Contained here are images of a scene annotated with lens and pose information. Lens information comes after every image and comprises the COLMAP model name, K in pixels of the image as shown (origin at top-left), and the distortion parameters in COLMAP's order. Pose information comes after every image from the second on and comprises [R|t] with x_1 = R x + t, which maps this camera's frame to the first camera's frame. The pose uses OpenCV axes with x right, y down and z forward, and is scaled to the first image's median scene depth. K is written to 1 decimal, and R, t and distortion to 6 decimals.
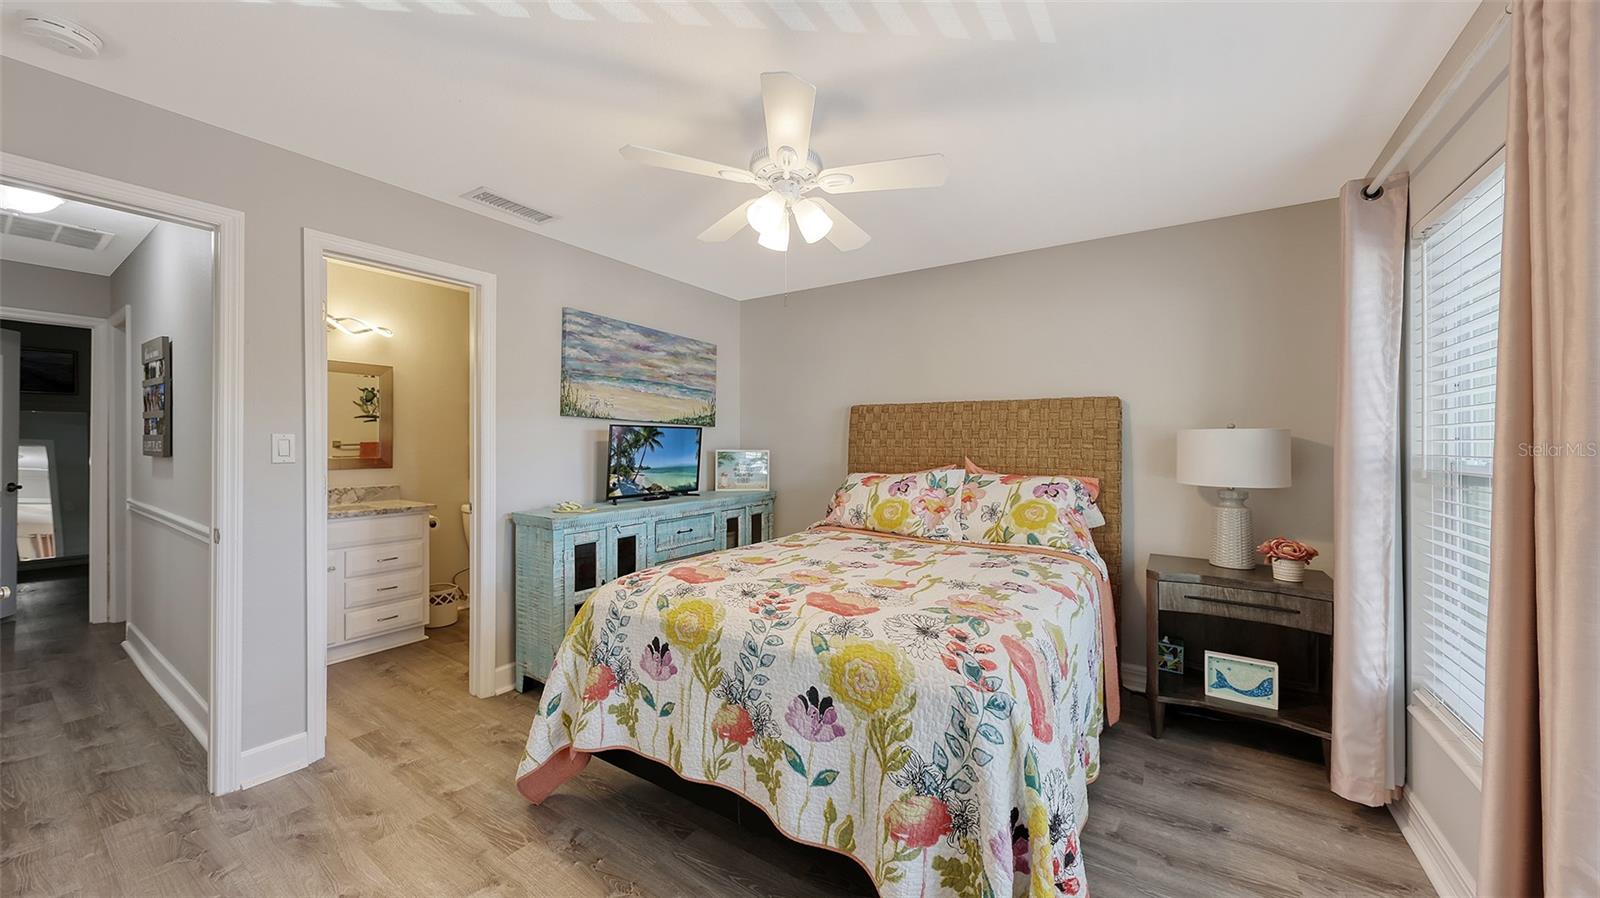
lens RADIAL K [[553.1, 0, 801.7], [0, 553.1, 443.1], [0, 0, 1]] dist [0.000140, -0.000831]
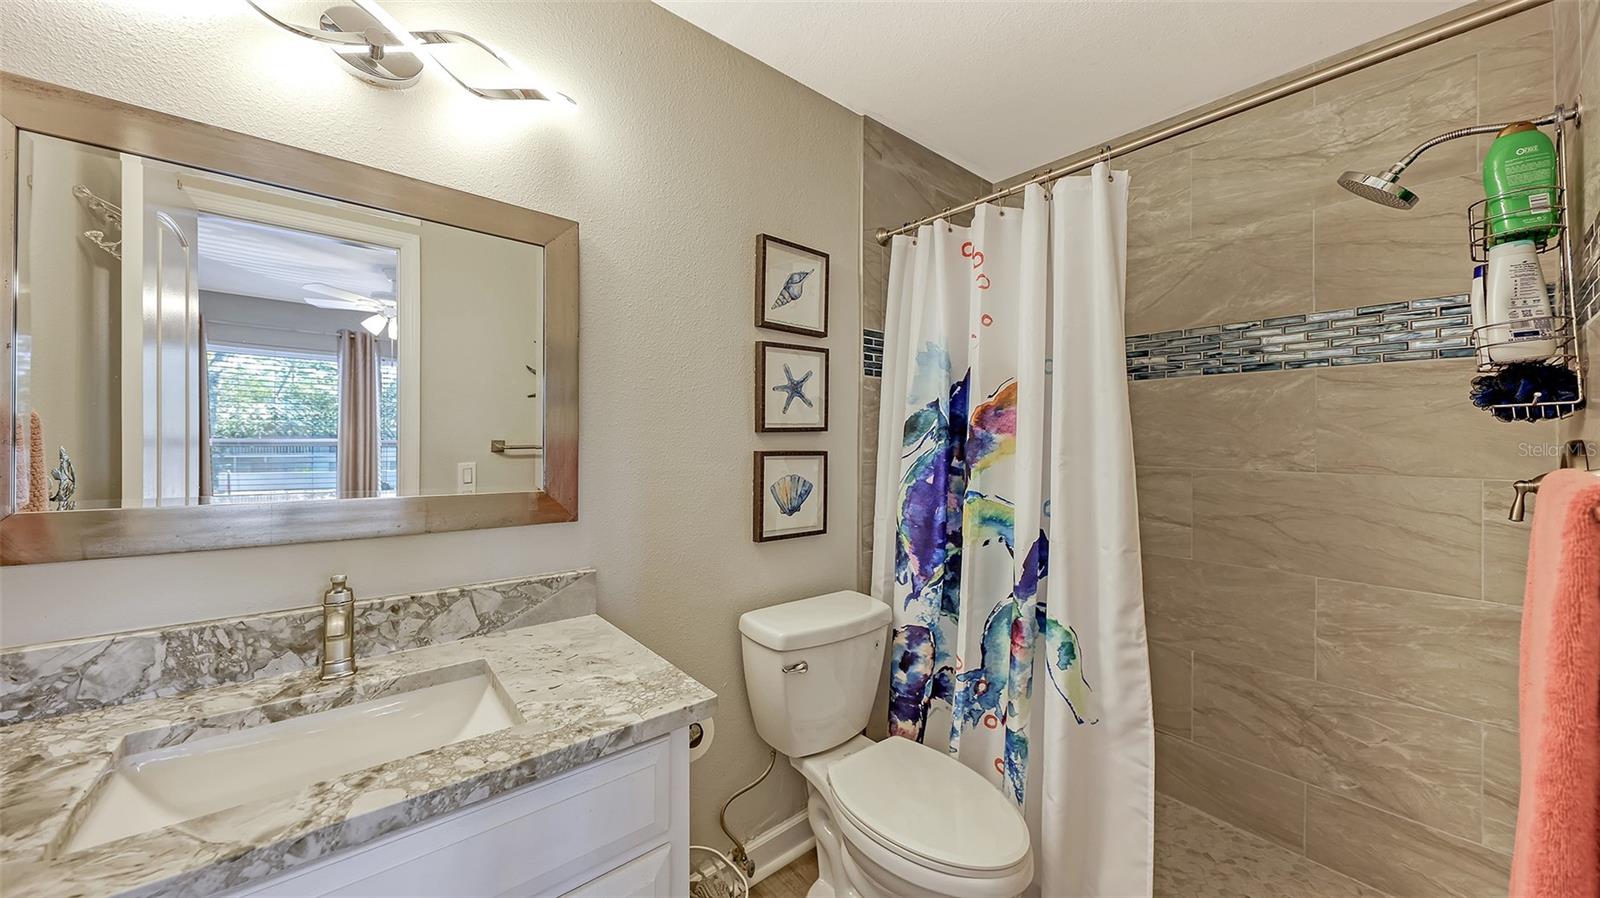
lens RADIAL K [[553.1, 0, 796.1], [0, 553.1, 446.9], [0, 0, 1]] dist [0.000140, -0.000831]
pose [[0.953902, -0.000198, -0.300117, -0.512276], [0.001998, 0.999982, 0.005691, 0.000743], [0.300111, -0.006028, 0.953885, 0.716983]]
